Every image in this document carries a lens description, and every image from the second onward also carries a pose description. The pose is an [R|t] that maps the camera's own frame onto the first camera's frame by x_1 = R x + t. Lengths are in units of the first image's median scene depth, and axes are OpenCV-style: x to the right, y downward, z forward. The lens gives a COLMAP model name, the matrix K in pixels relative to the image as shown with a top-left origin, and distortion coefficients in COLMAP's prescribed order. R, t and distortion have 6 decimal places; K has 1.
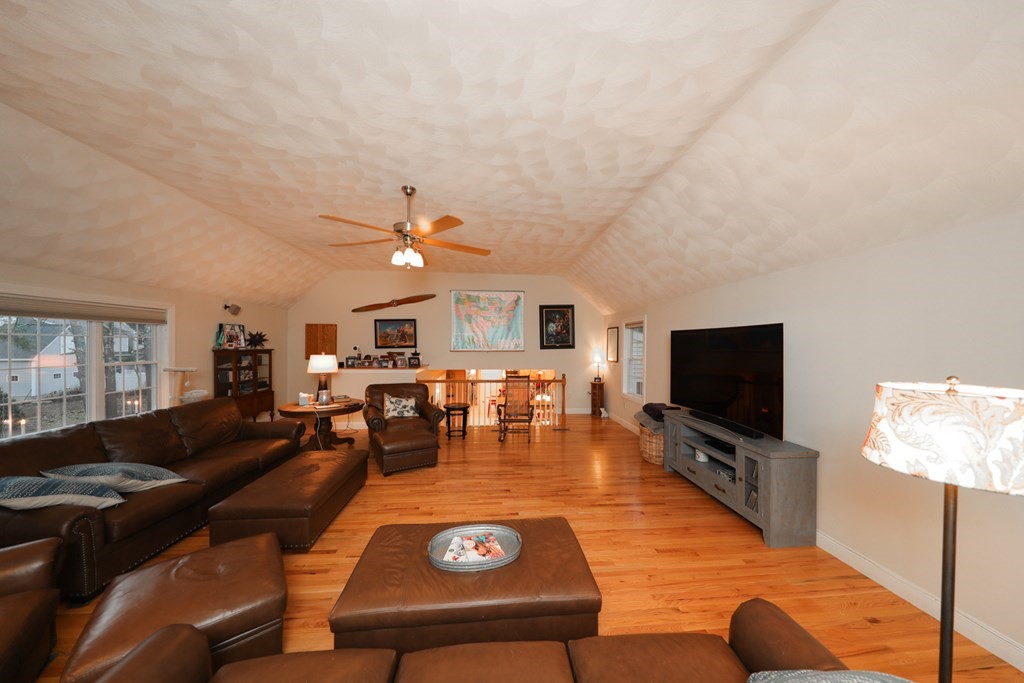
lens RADIAL K [[324.6, 0, 514.2], [0, 324.6, 342.3], [0, 0, 1]] dist [-0.006945, -0.001035]
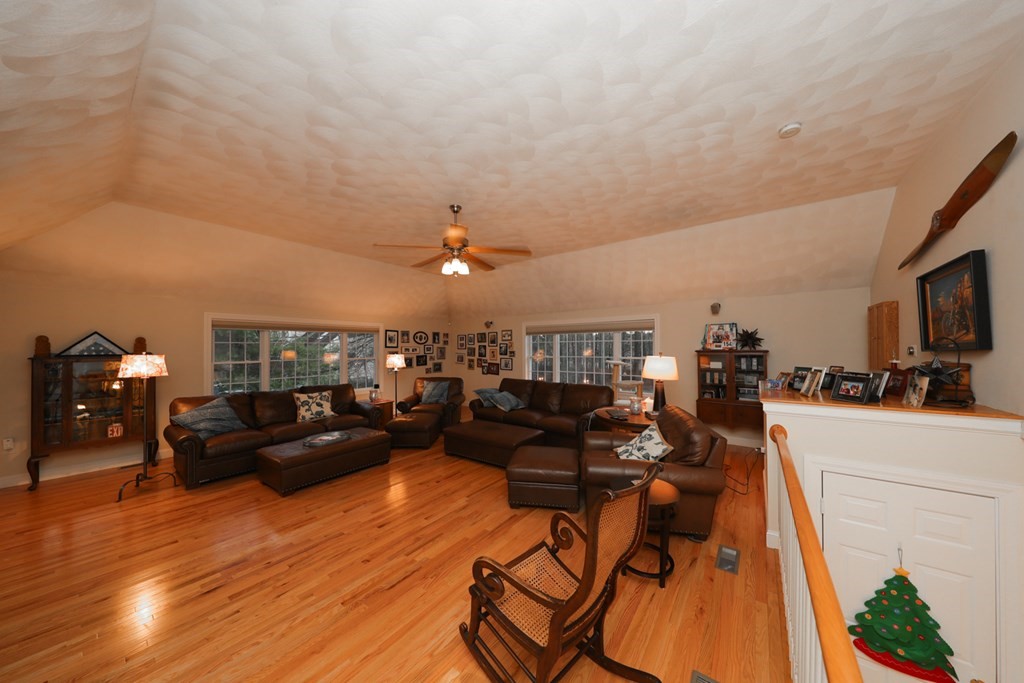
lens RADIAL K [[324.6, 0, 514.5], [0, 324.6, 345.9], [0, 0, 1]] dist [-0.006945, -0.001035]
pose [[-0.647044, -0.016543, -0.762273, 0.241216], [-0.008058, 0.999857, -0.014859, 0.028855], [0.762410, -0.003472, -0.647085, 1.160952]]
